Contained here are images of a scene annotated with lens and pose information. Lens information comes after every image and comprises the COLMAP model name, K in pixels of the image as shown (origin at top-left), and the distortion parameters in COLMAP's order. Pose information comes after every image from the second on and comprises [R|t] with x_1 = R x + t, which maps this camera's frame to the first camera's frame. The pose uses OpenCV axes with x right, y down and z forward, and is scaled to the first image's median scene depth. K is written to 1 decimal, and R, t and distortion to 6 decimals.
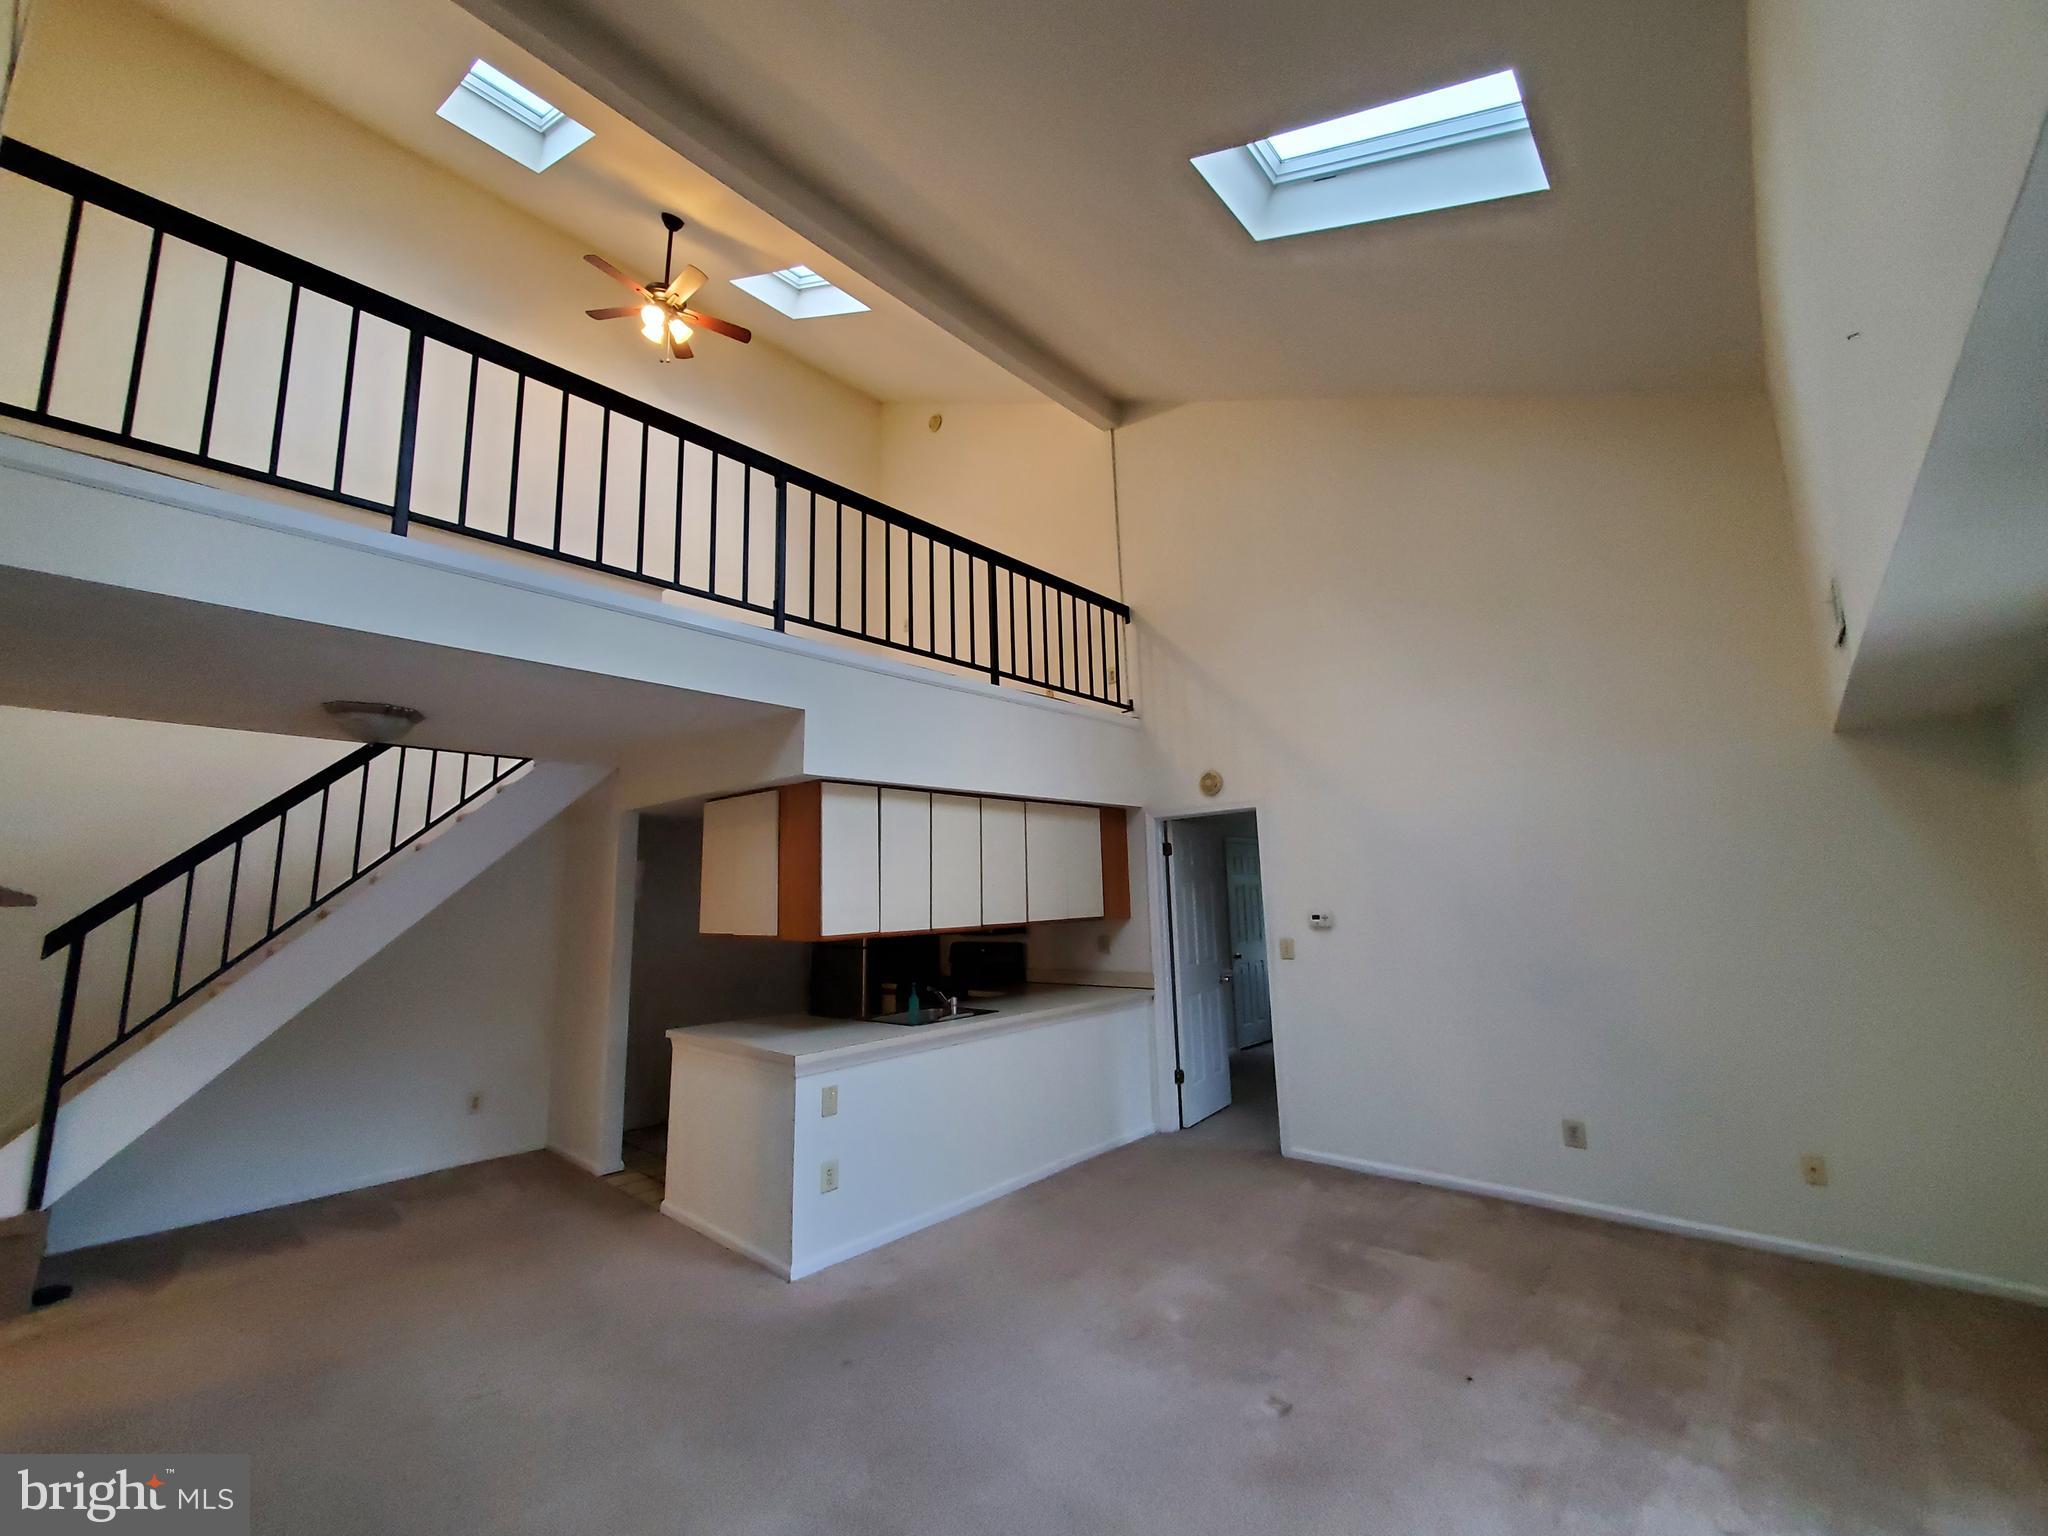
lens RADIAL K [[816.5, 0, 1024.0], [0, 816.5, 768.0], [0, 0, 1]] dist [0.003548, -0.000074]
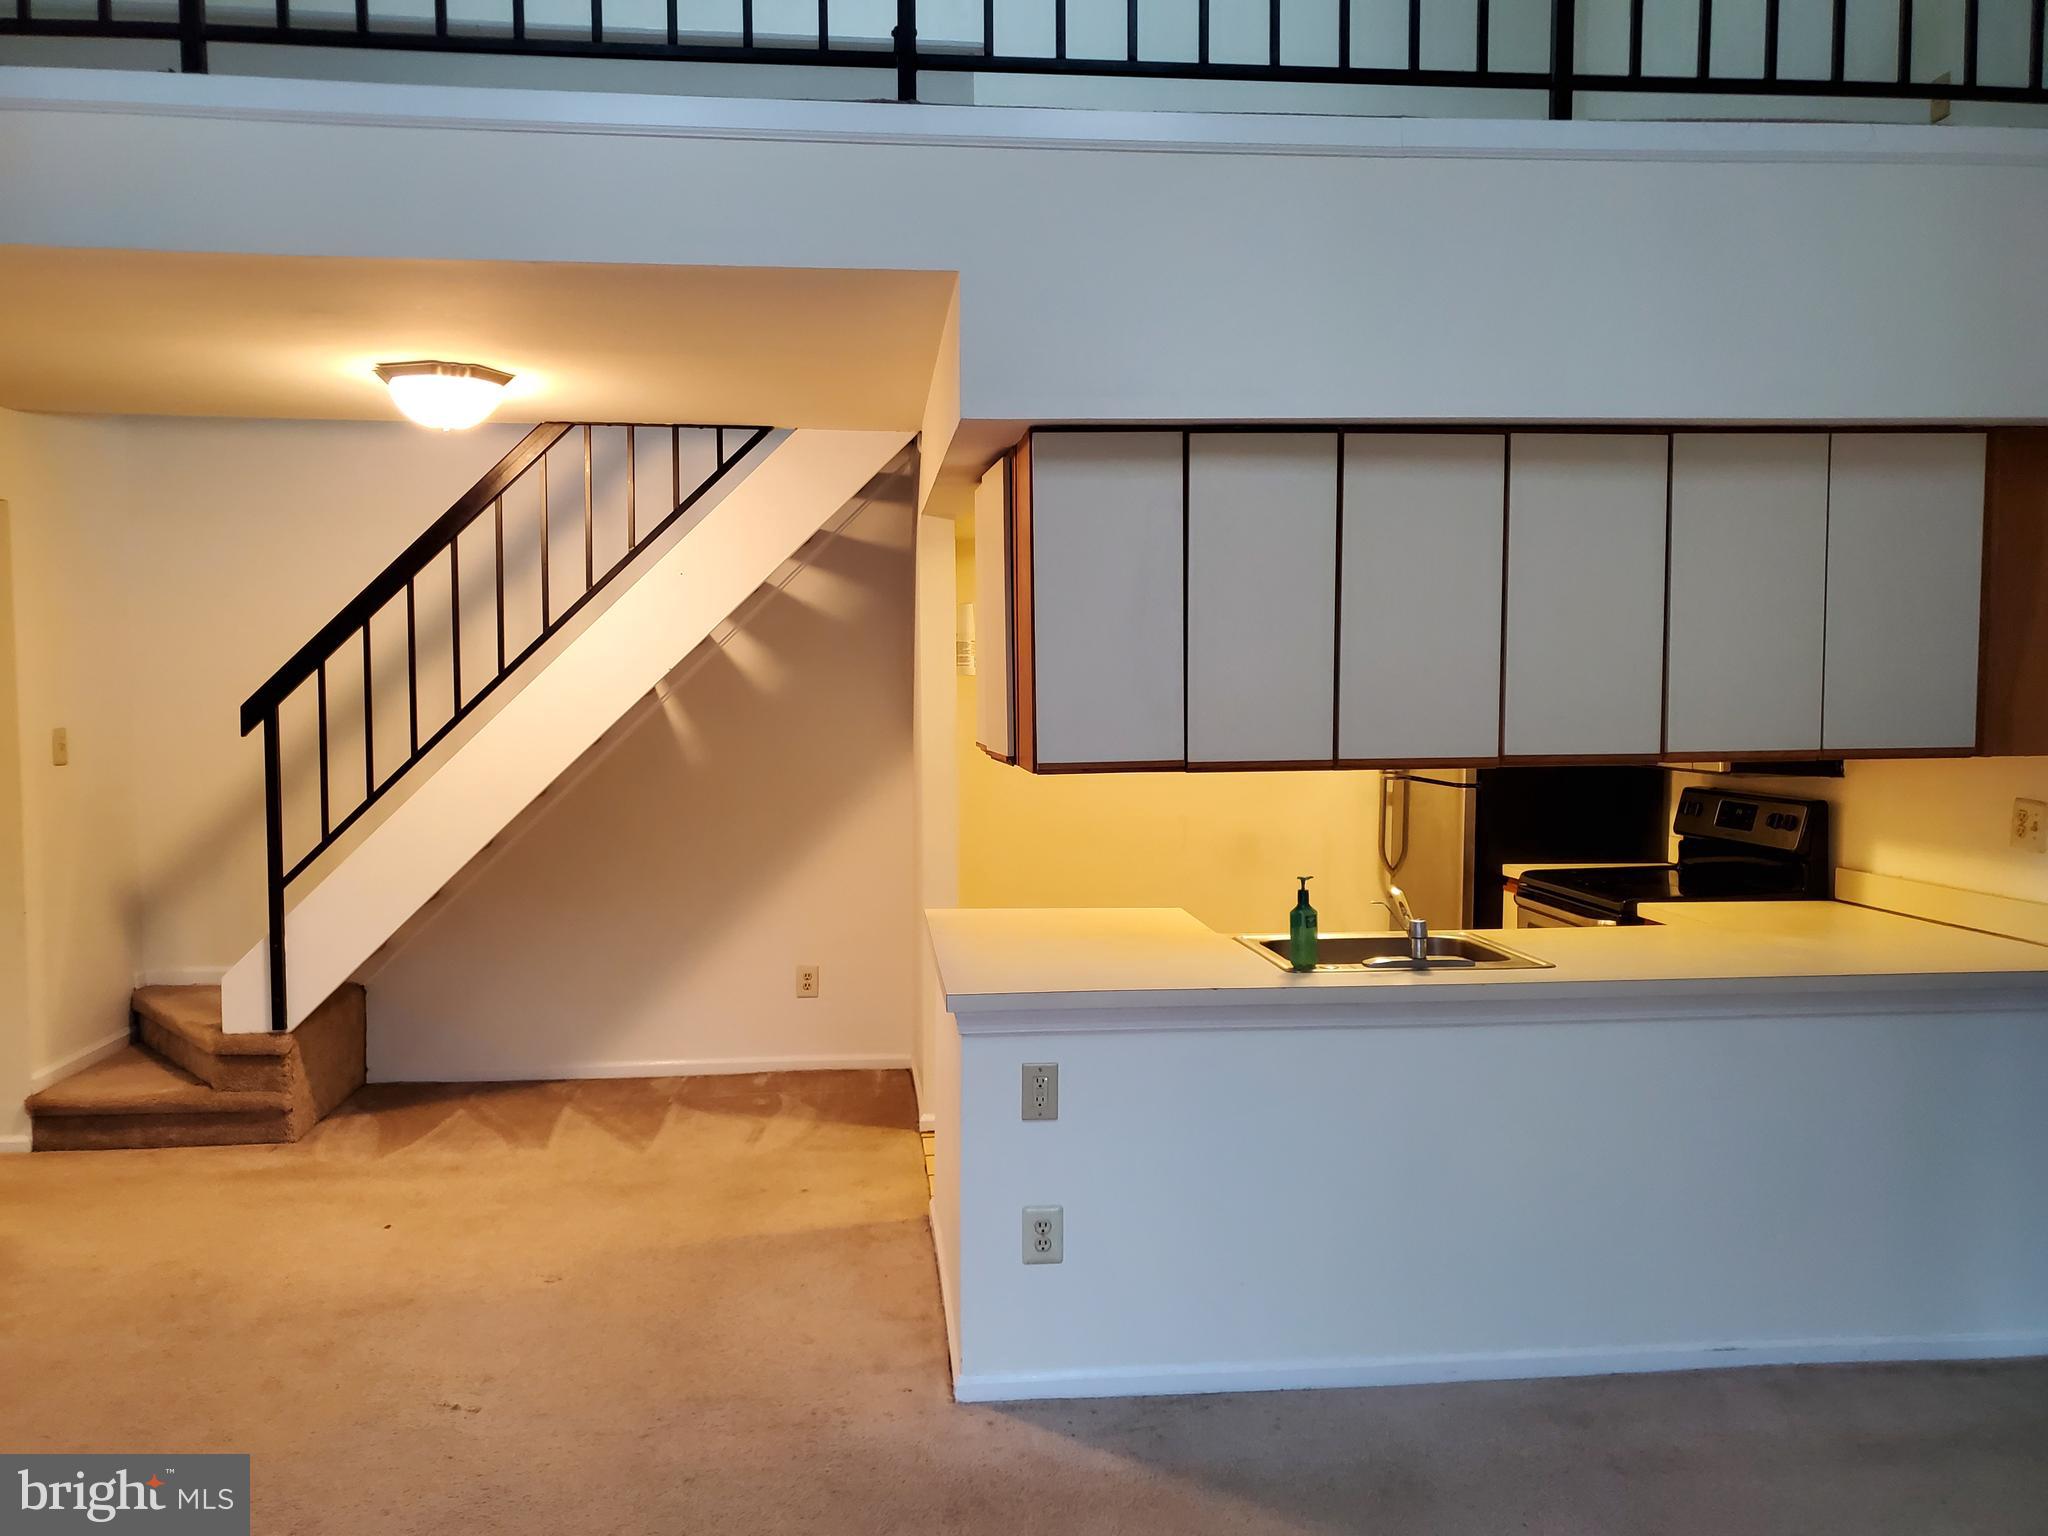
lens RADIAL K [[1495.2, 0, 1024.0], [0, 1495.2, 768.0], [0, 0, 1]] dist [0.031143, 0.008291]
pose [[0.742357, 0.059064, -0.667396, 0.275353], [0.089502, 0.978437, 0.186146, 0.038667], [0.664000, -0.197921, 0.721063, 0.306755]]
